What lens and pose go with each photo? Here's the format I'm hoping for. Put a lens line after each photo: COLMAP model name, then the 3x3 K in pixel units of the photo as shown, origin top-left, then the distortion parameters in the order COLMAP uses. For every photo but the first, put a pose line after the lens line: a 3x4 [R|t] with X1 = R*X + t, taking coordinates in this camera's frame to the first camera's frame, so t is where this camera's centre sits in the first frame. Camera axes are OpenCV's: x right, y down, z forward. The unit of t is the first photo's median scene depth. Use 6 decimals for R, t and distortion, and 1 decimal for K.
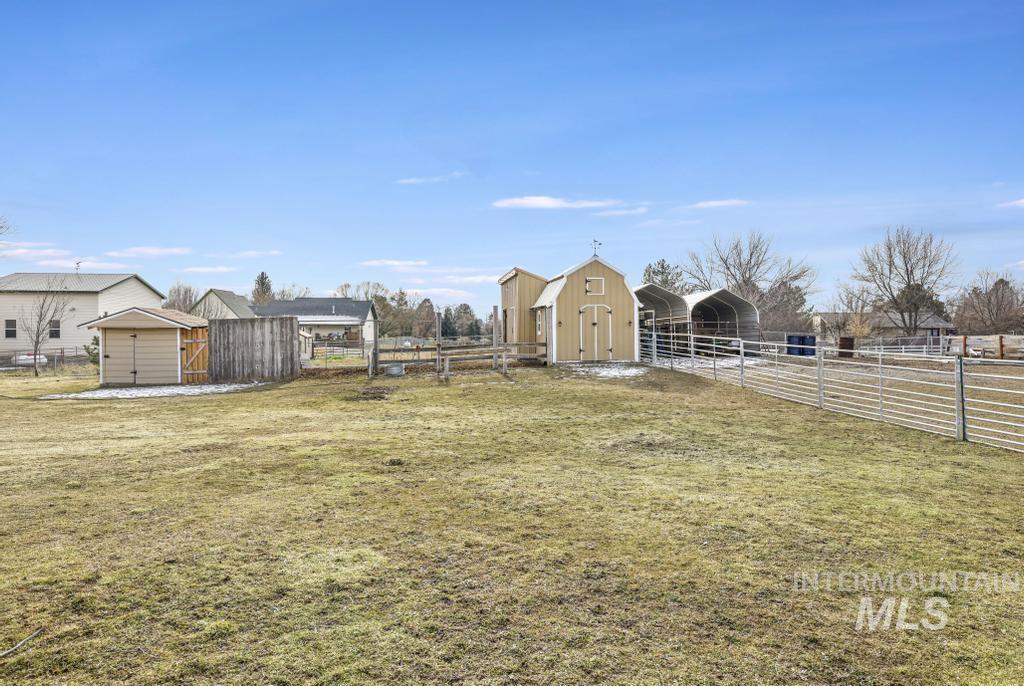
lens RADIAL K [[624.8, 0, 512.6], [0, 624.8, 340.2], [0, 0, 1]] dist [-0.002424, 0.002233]
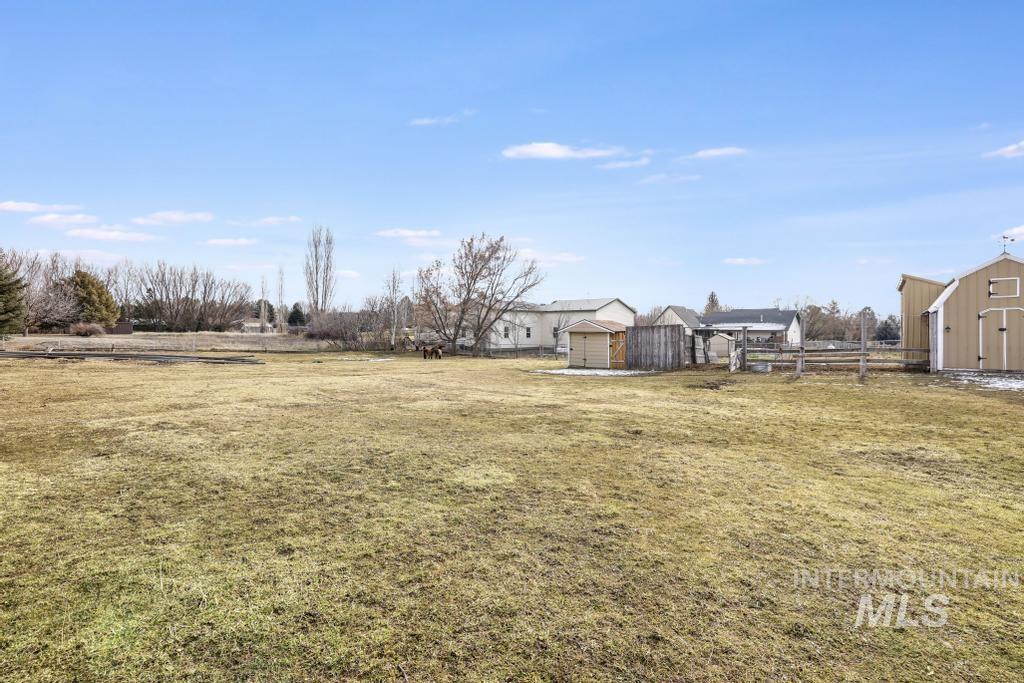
lens RADIAL K [[457.7, 0, 512.4], [0, 457.7, 337.3], [0, 0, 1]] dist [-0.024207, 0.000660]
pose [[0.681751, 0.010957, -0.731502, 0.122630], [-0.017970, 0.999837, -0.001771, -0.000863], [0.731363, 0.014353, 0.681837, 0.045213]]
